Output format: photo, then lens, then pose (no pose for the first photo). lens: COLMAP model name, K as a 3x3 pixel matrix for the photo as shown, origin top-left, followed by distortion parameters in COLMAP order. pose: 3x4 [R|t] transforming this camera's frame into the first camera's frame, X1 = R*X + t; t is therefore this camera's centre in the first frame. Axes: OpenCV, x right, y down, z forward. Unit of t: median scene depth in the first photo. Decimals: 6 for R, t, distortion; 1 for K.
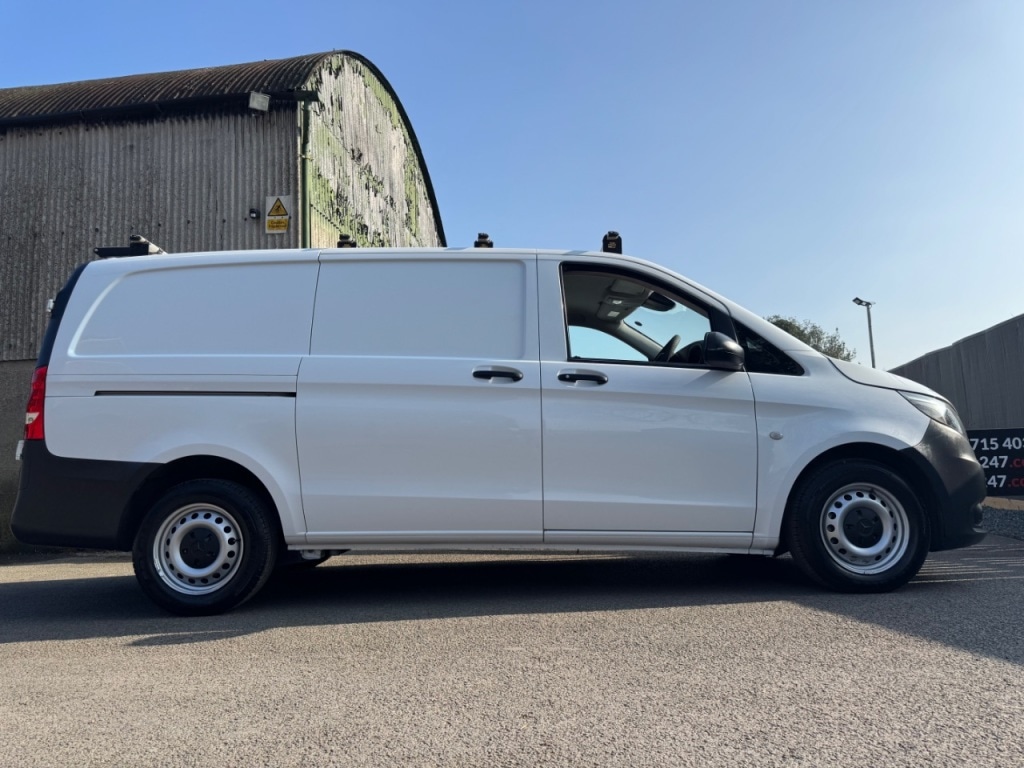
lens RADIAL K [[729.4, 0, 507.0], [0, 729.4, 381.7], [0, 0, 1]] dist [0.039849, -0.041752]
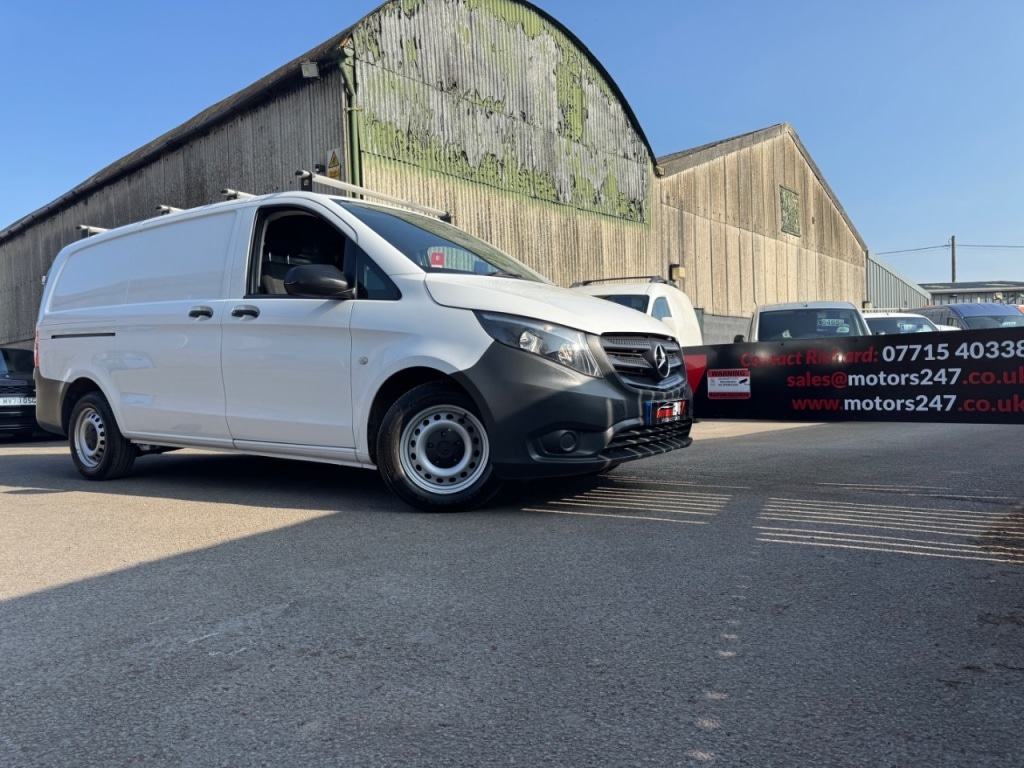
lens RADIAL K [[724.9, 0, 510.4], [0, 724.9, 389.4], [0, 0, 1]] dist [0.061999, -0.079887]
pose [[0.824953, 0.013833, -0.565032, 0.603459], [0.072883, 0.988750, 0.130616, -0.003305], [0.560482, -0.148933, 0.814665, 0.142658]]
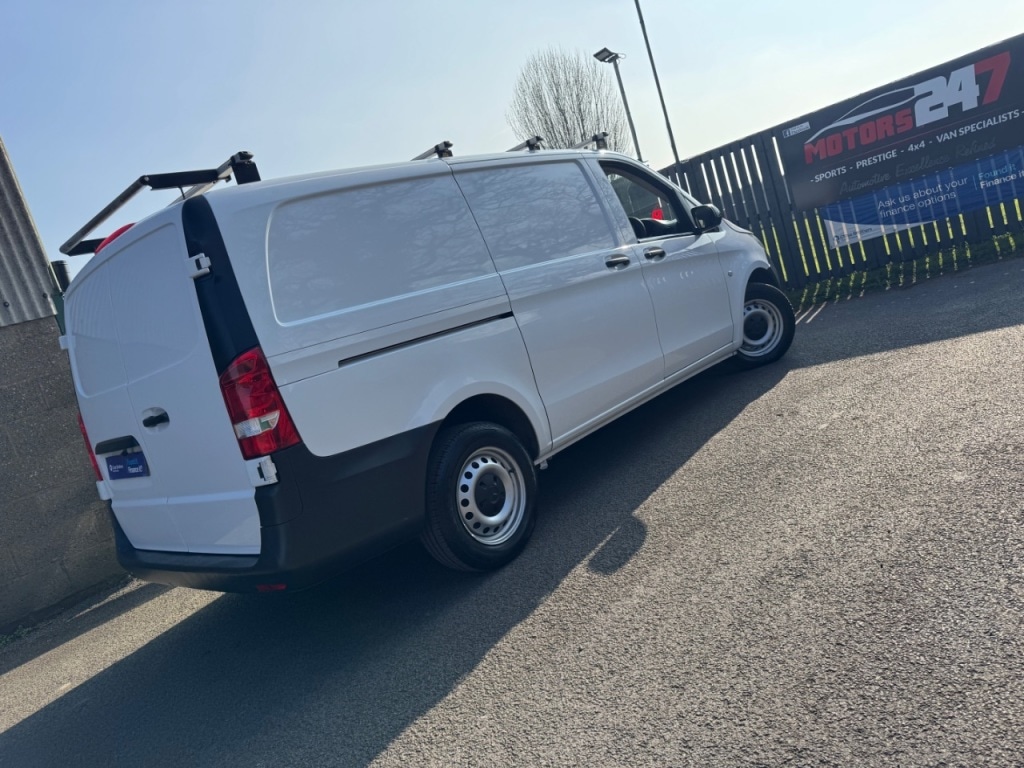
lens RADIAL K [[709.3, 0, 512.4], [0, 709.3, 407.1], [0, 0, 1]] dist [0.067699, -0.174785]
pose [[0.639550, -0.292966, 0.710737, -0.531940], [0.187313, 0.956058, 0.225535, -0.040501], [-0.745580, -0.011111, 0.666323, 0.201184]]
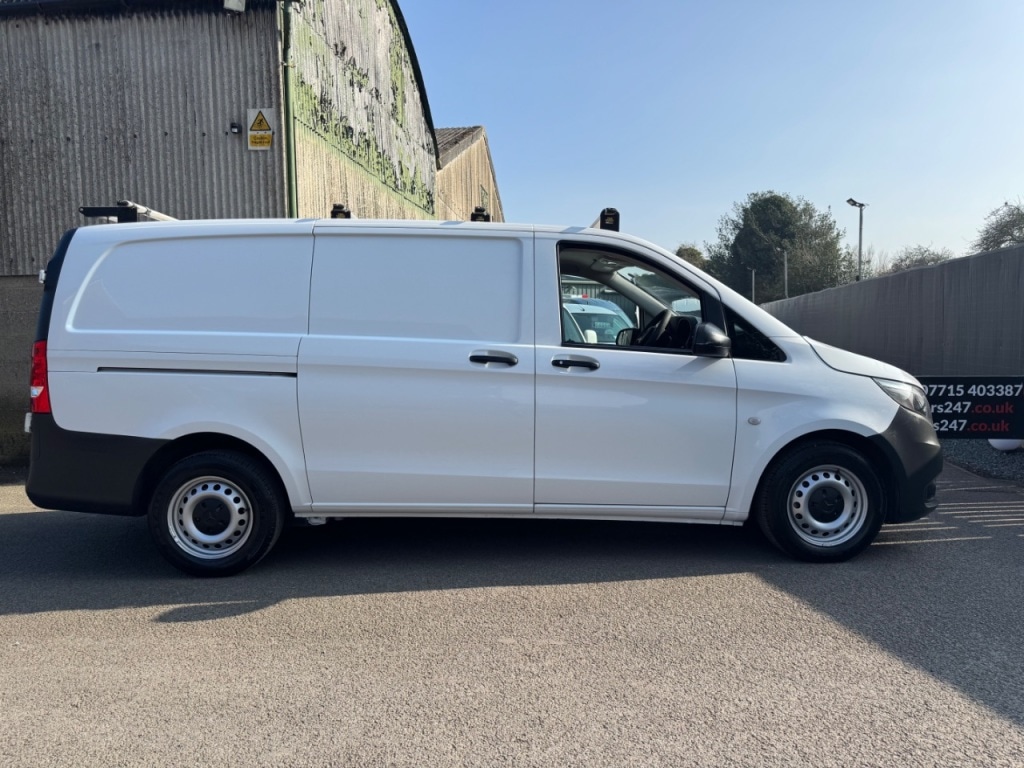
lens RADIAL K [[733.2, 0, 513.8], [0, 733.2, 386.7], [0, 0, 1]] dist [0.014215, -0.004352]
pose [[0.999360, 0.015888, 0.032036, -0.008797], [-0.021814, 0.980743, 0.194078, -0.093586], [-0.028335, -0.194653, 0.980463, -0.012119]]
